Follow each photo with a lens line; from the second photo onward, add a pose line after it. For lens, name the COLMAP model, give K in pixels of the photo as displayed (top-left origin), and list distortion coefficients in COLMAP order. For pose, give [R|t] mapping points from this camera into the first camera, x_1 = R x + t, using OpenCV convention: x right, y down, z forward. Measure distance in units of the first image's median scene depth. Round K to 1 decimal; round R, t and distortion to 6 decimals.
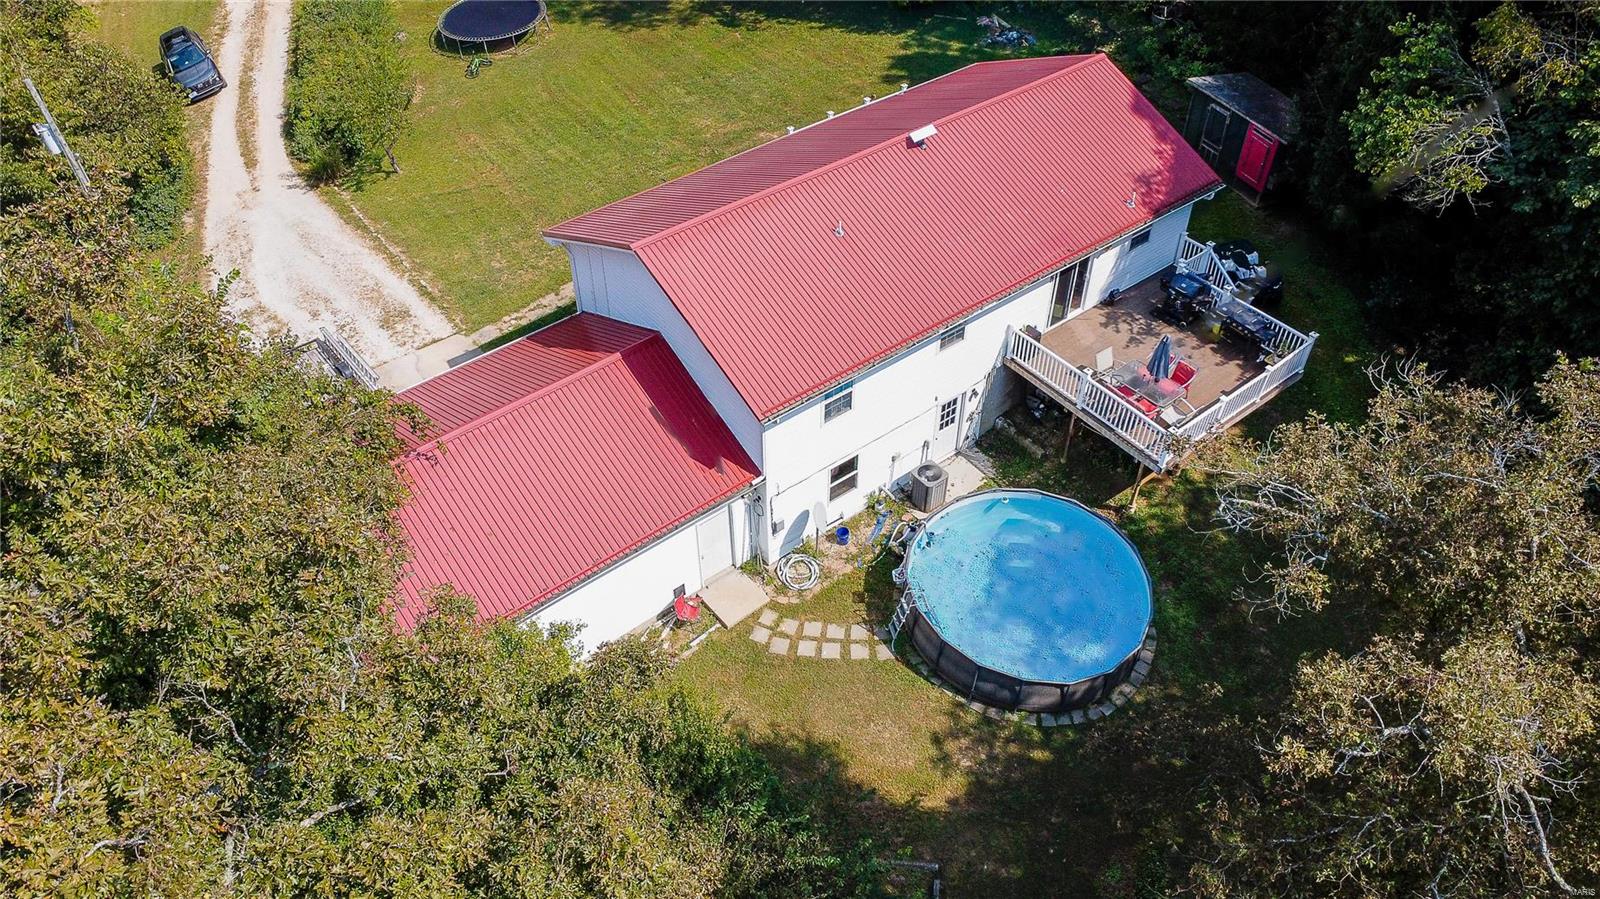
lens RADIAL K [[1143.8, 0, 801.8], [0, 1143.8, 450.0], [0, 0, 1]] dist [0.006763, -0.013780]
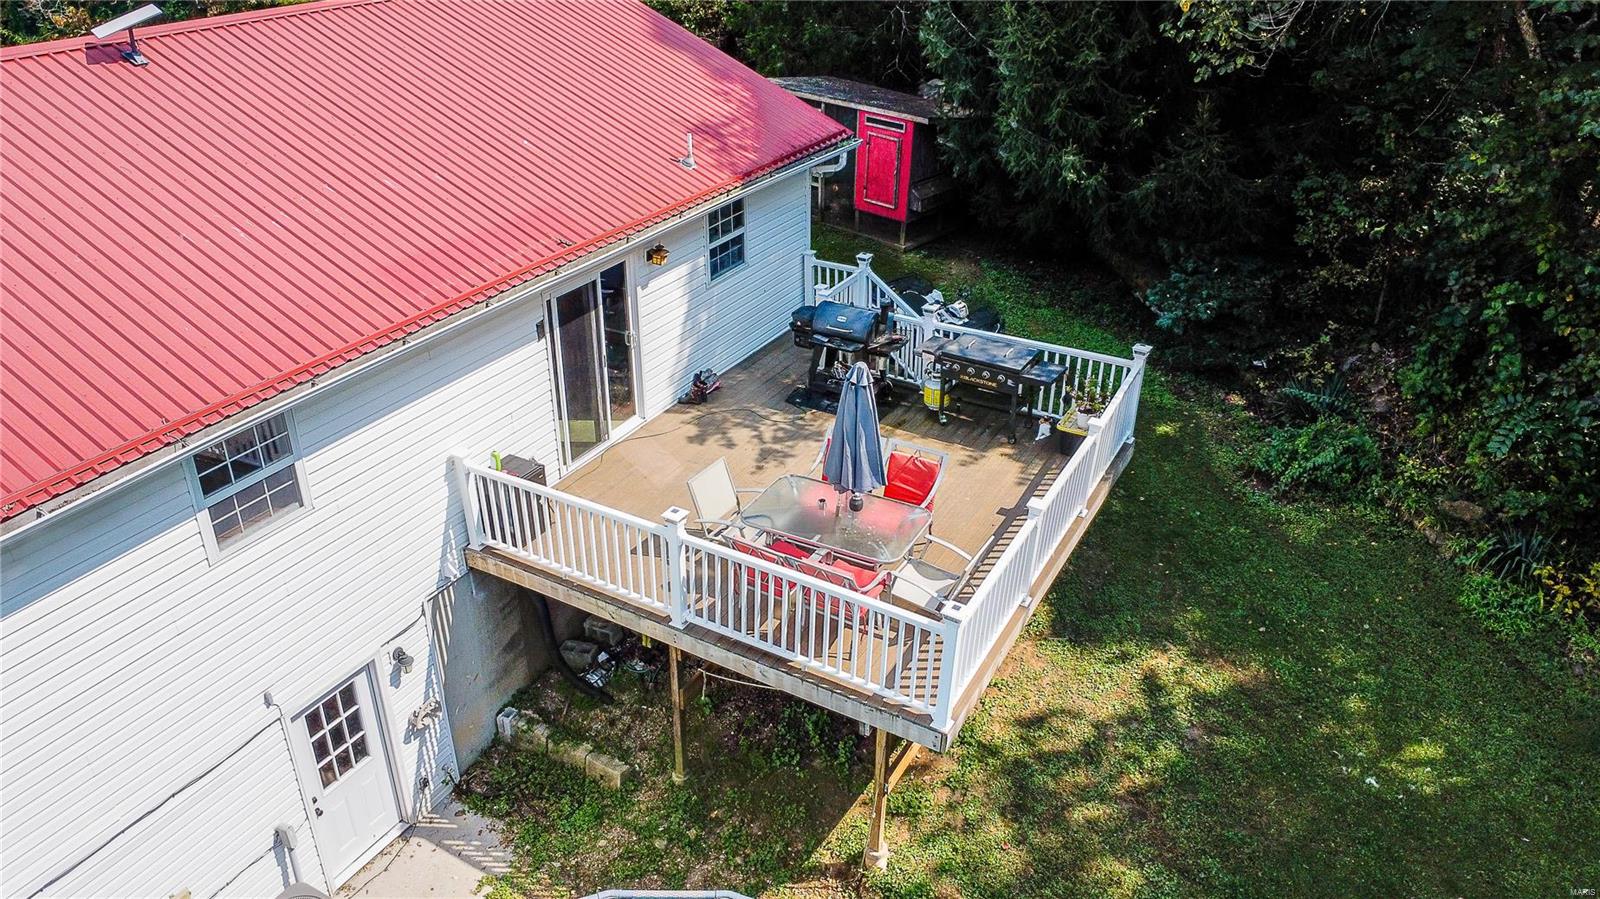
lens RADIAL K [[1143.8, 0, 798.7], [0, 1143.8, 454.6], [0, 0, 1]] dist [0.006763, -0.013780]
pose [[0.924210, -0.174046, 0.339917, 0.155426], [0.256131, 0.942724, -0.213703, -0.000716], [-0.283253, 0.284570, 0.915853, 0.609615]]
